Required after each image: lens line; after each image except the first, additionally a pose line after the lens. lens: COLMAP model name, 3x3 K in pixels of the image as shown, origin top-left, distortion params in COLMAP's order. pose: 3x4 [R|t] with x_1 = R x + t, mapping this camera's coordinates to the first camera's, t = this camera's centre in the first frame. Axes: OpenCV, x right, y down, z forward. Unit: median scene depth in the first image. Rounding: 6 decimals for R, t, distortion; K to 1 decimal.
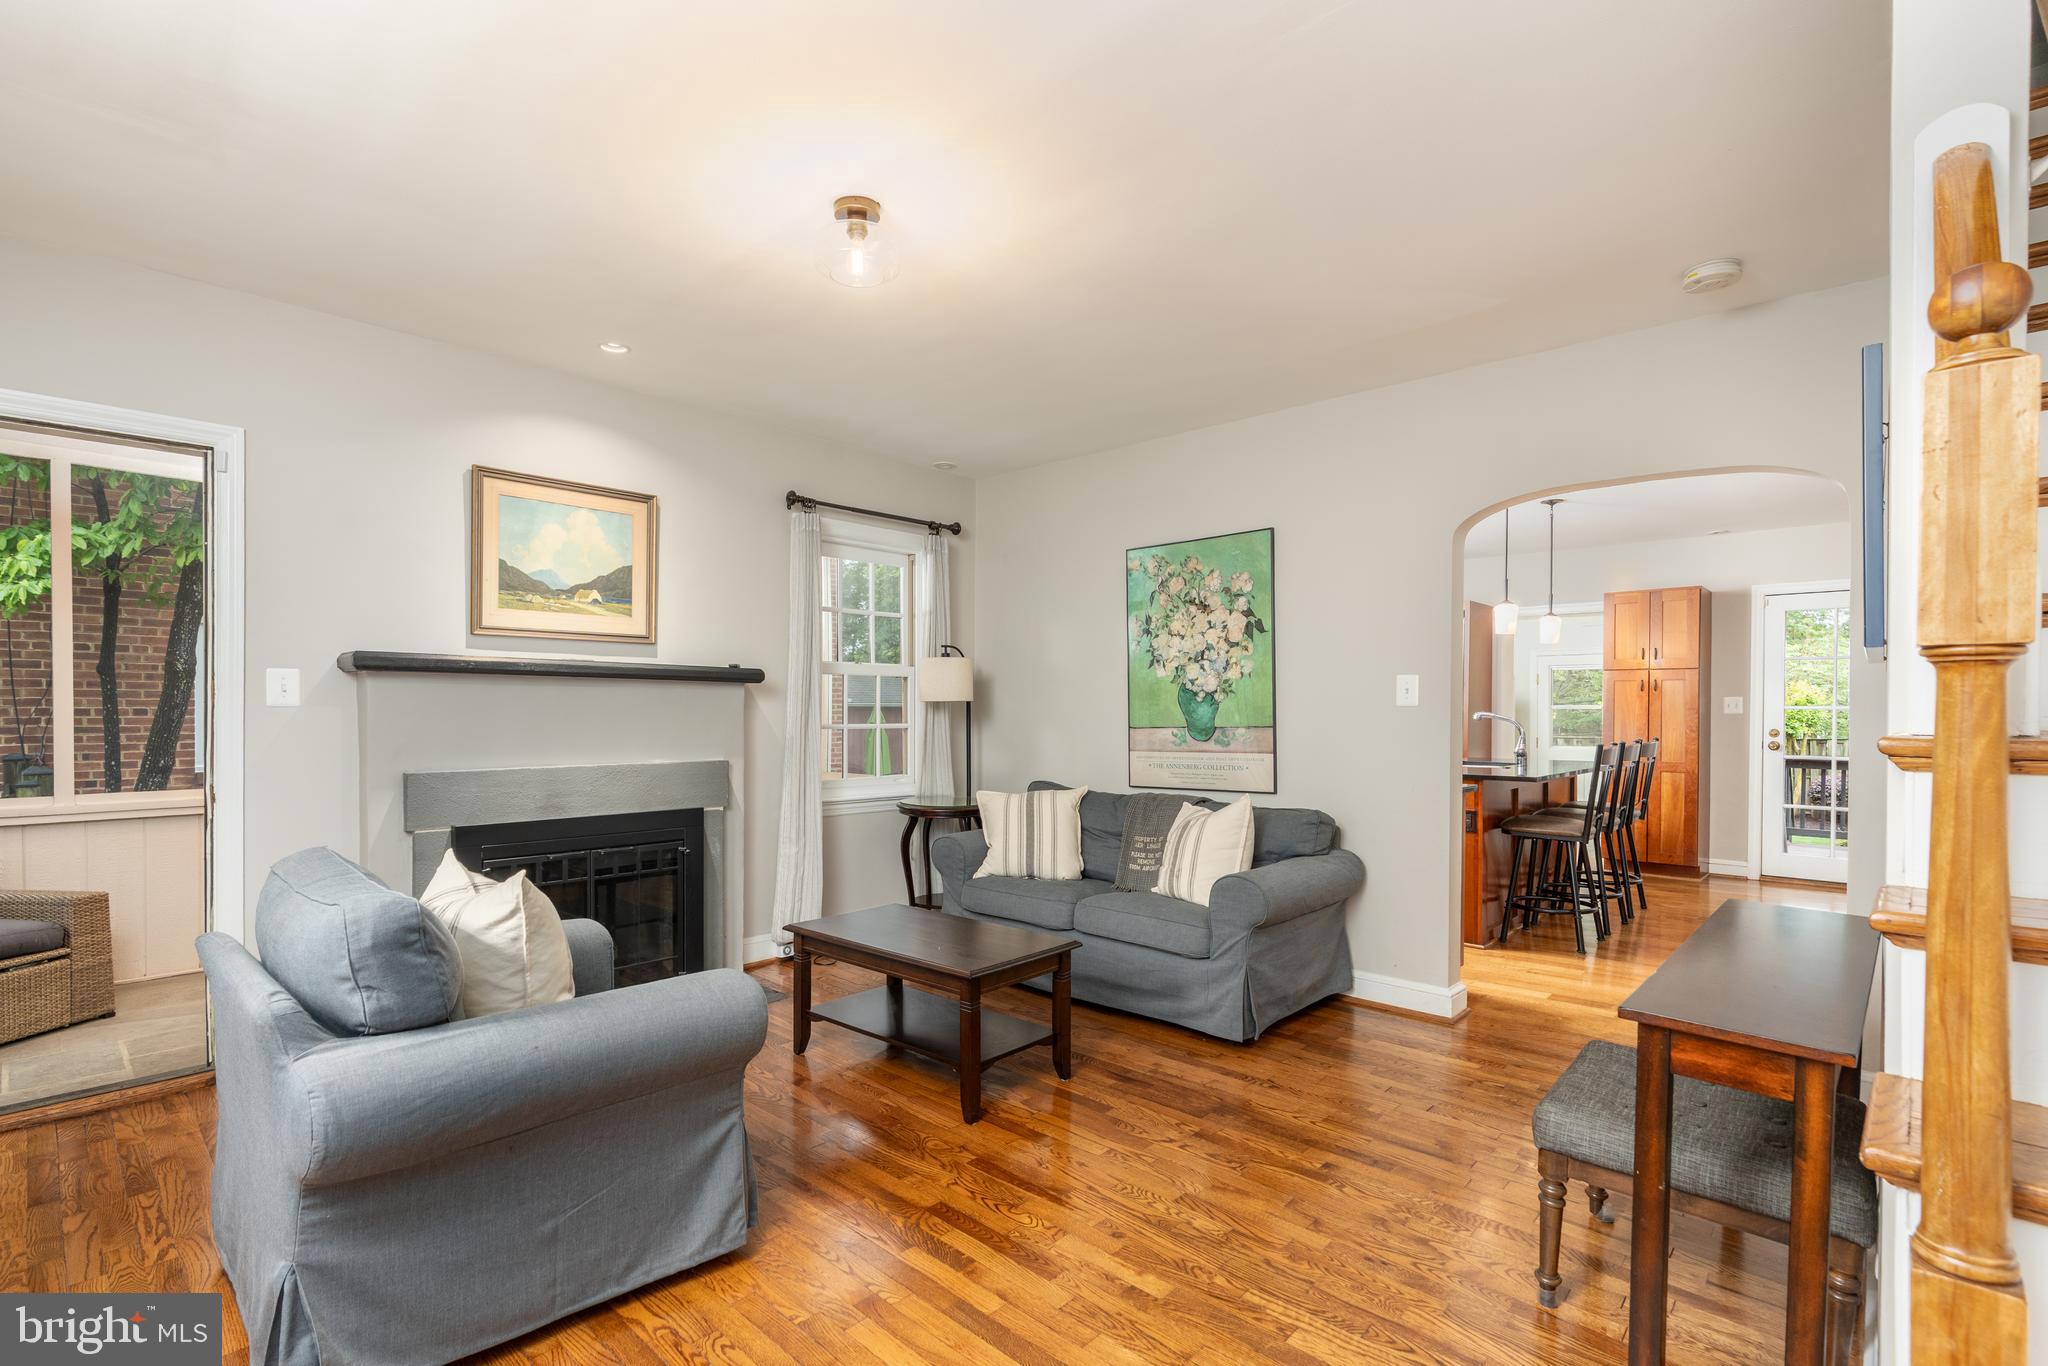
lens RADIAL K [[929.7, 0, 996.1], [0, 929.7, 716.7], [0, 0, 1]] dist [-0.008632, 0.003601]
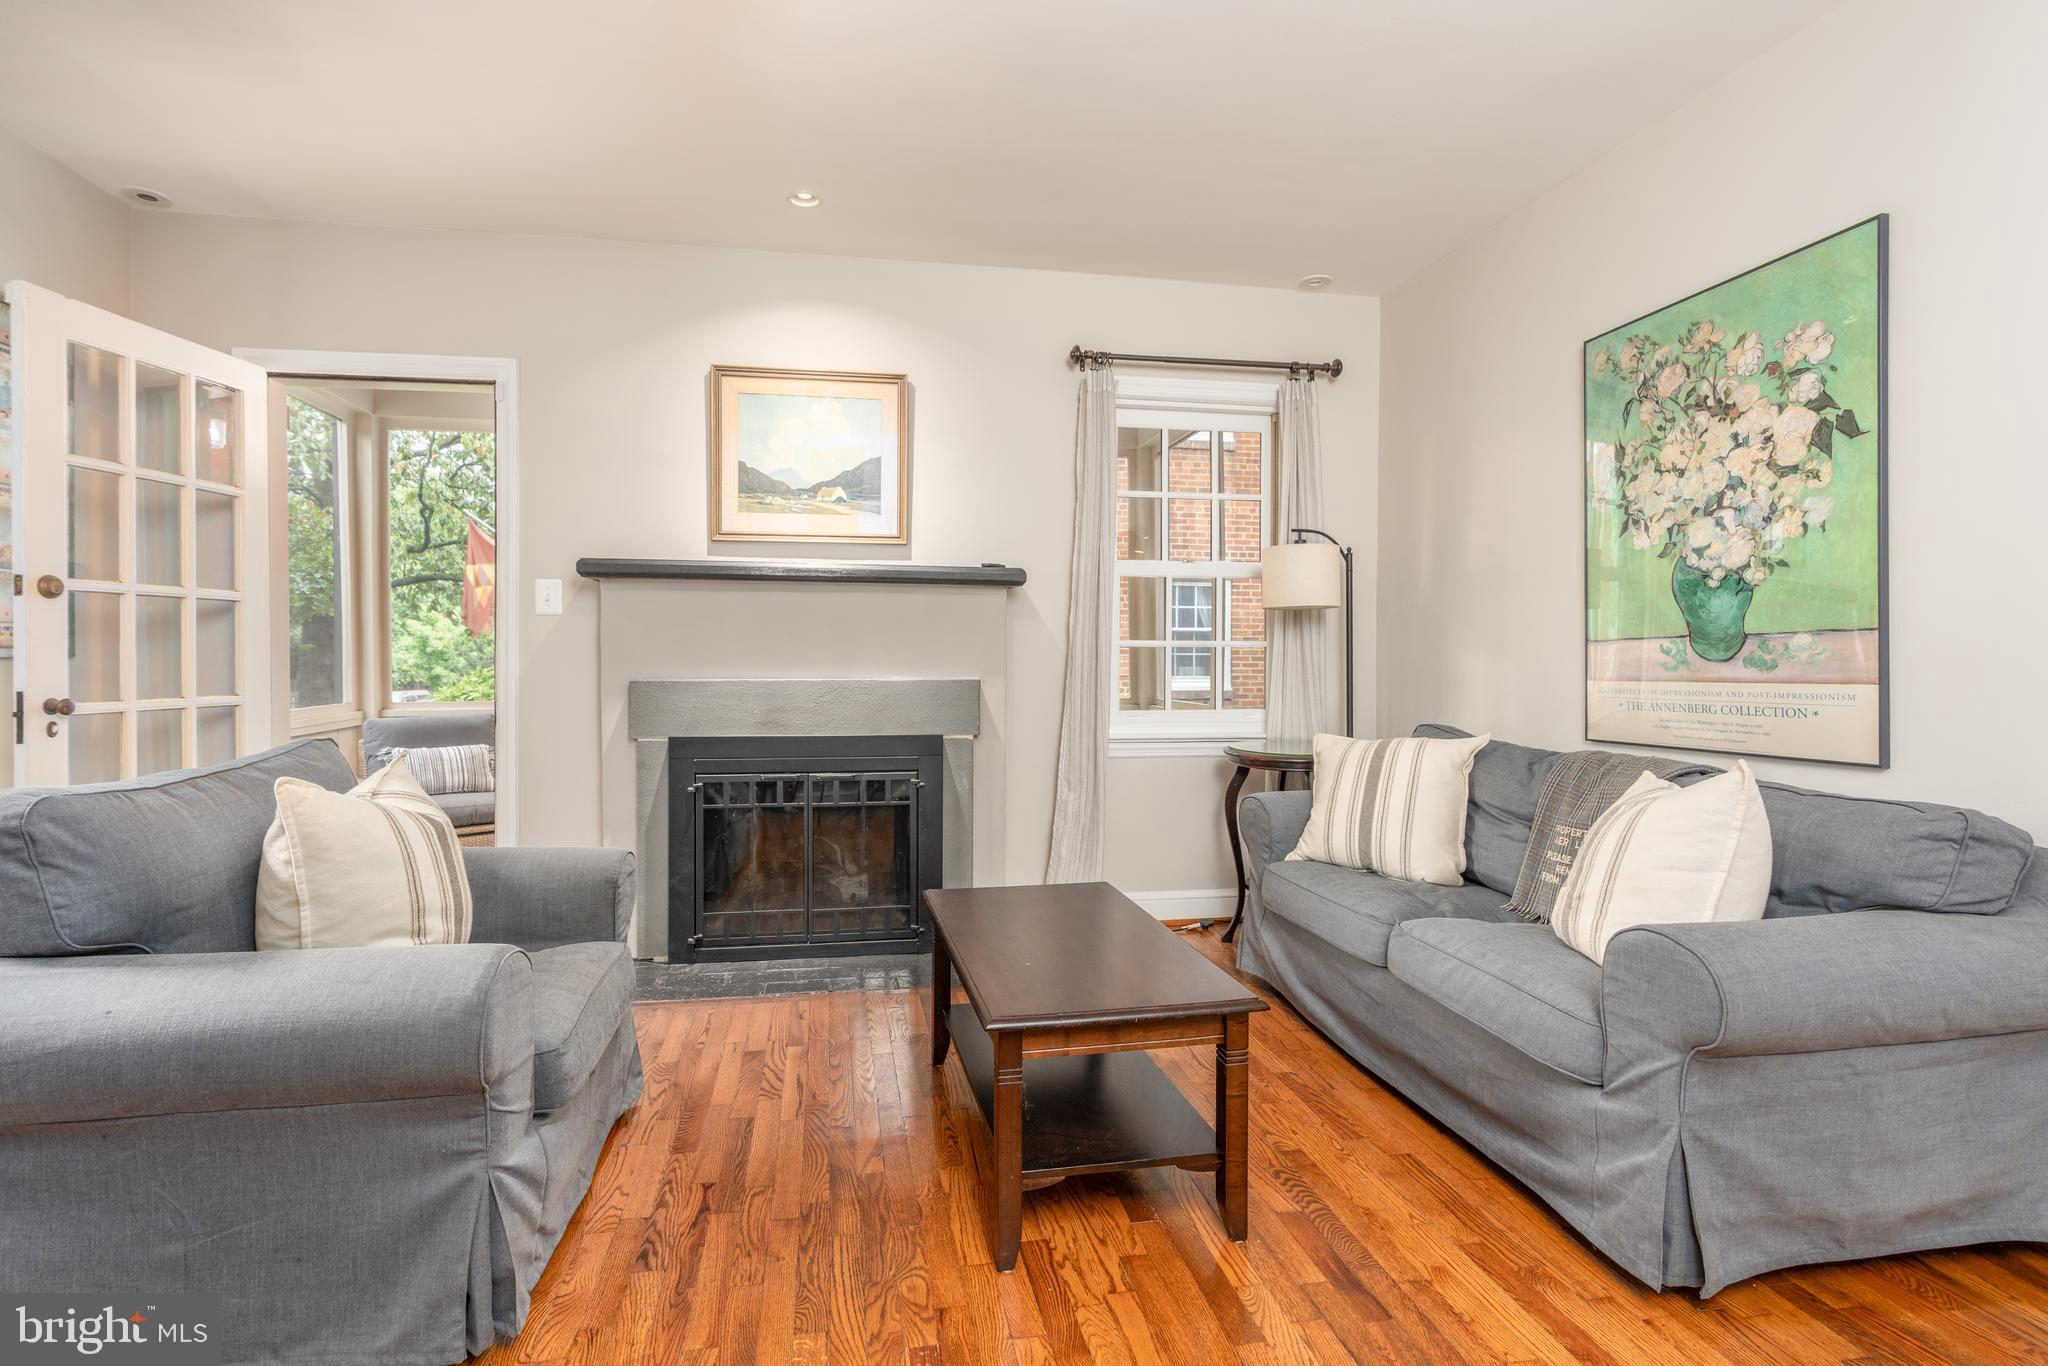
lens RADIAL K [[929.7, 0, 978.8], [0, 929.7, 667.9], [0, 0, 1]] dist [-0.008632, 0.003601]
pose [[0.806221, 0.009725, -0.591535, 0.202376], [-0.005546, 0.999945, 0.008881, 0.029042], [0.591589, -0.003880, 0.806231, 0.331424]]
